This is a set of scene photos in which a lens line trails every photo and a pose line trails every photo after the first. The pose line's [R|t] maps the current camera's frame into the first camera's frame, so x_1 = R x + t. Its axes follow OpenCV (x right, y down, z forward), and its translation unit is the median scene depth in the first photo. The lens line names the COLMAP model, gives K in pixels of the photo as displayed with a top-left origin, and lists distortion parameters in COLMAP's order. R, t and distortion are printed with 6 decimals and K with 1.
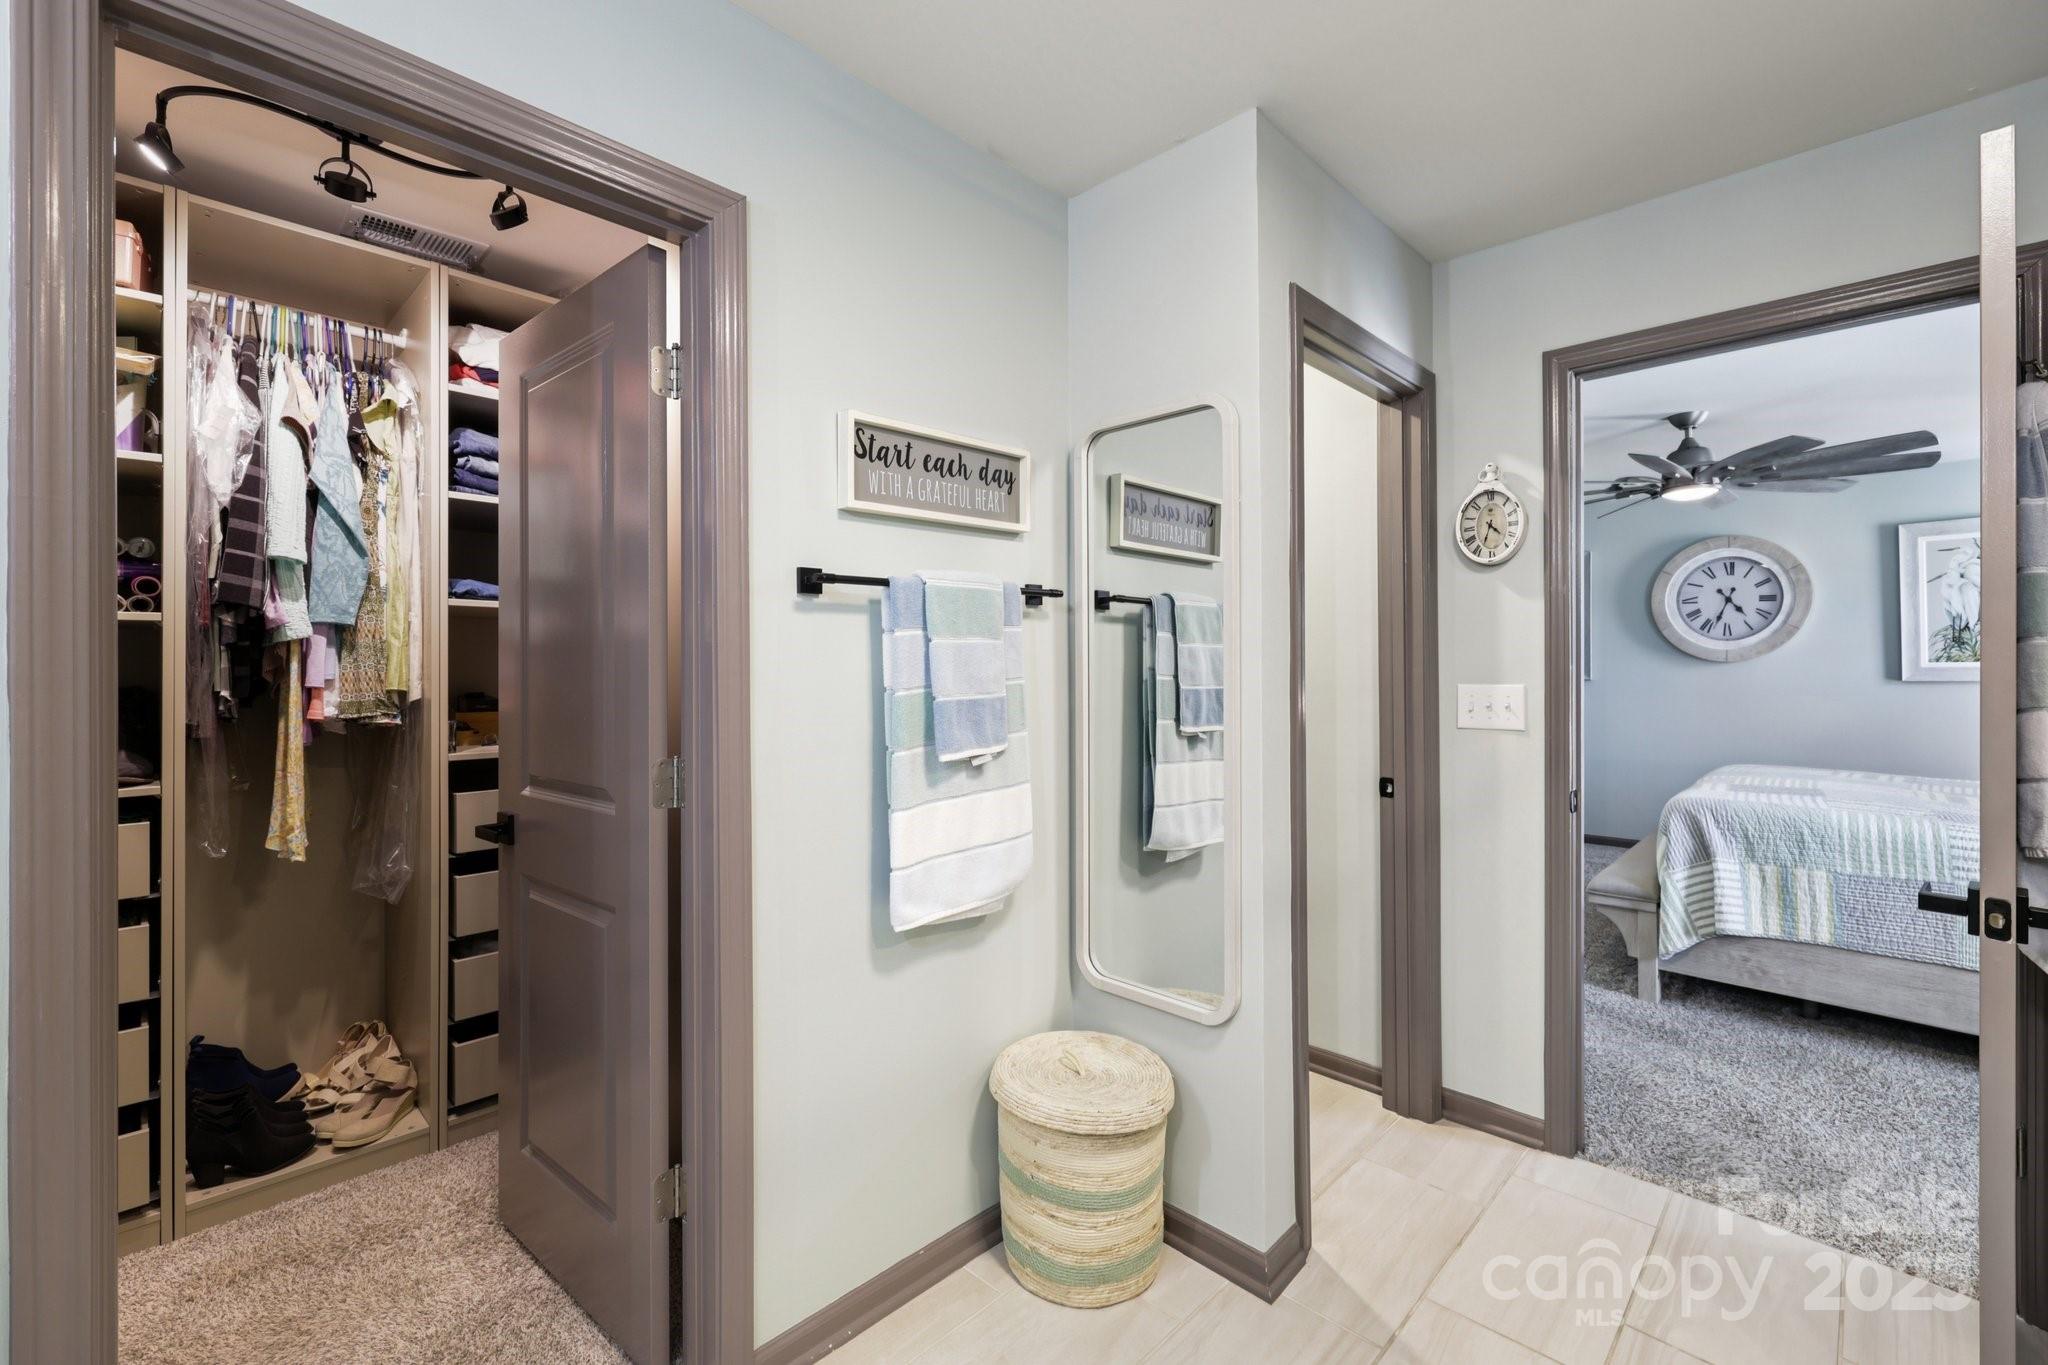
lens RADIAL K [[849.7, 0, 1017.1], [0, 849.7, 664.6], [0, 0, 1]] dist [-0.001924, 0.000070]
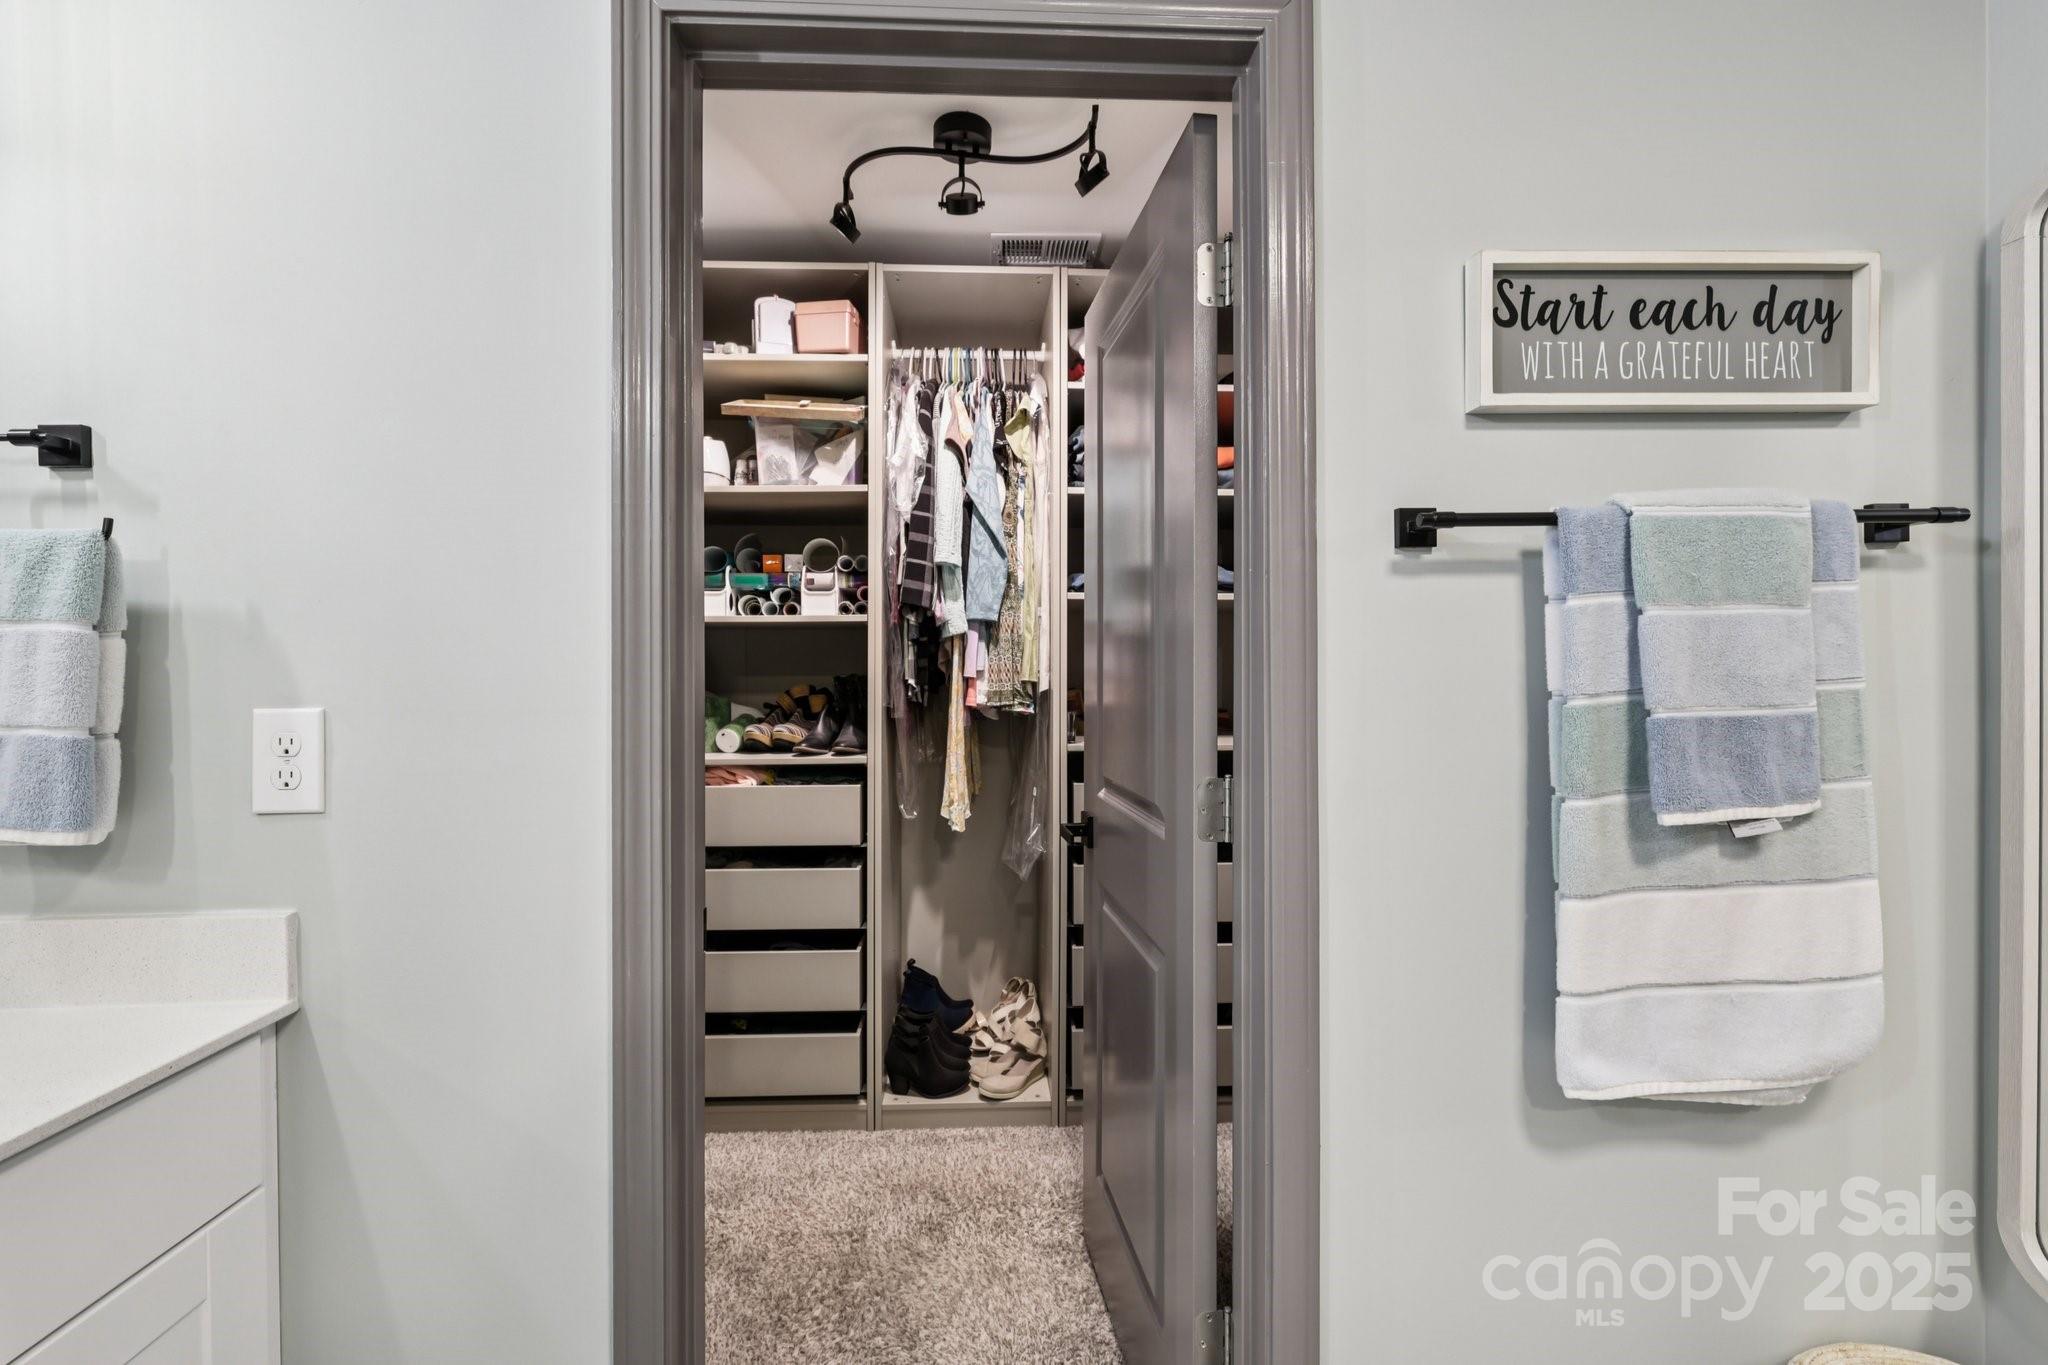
lens RADIAL K [[849.7, 0, 1017.1], [0, 849.7, 664.6], [0, 0, 1]] dist [-0.001924, 0.000070]
pose [[0.727691, 0.004229, -0.685892, -0.012663], [0.000319, 0.999979, 0.006503, 0.002896], [0.685905, -0.004951, 0.727674, 0.248596]]
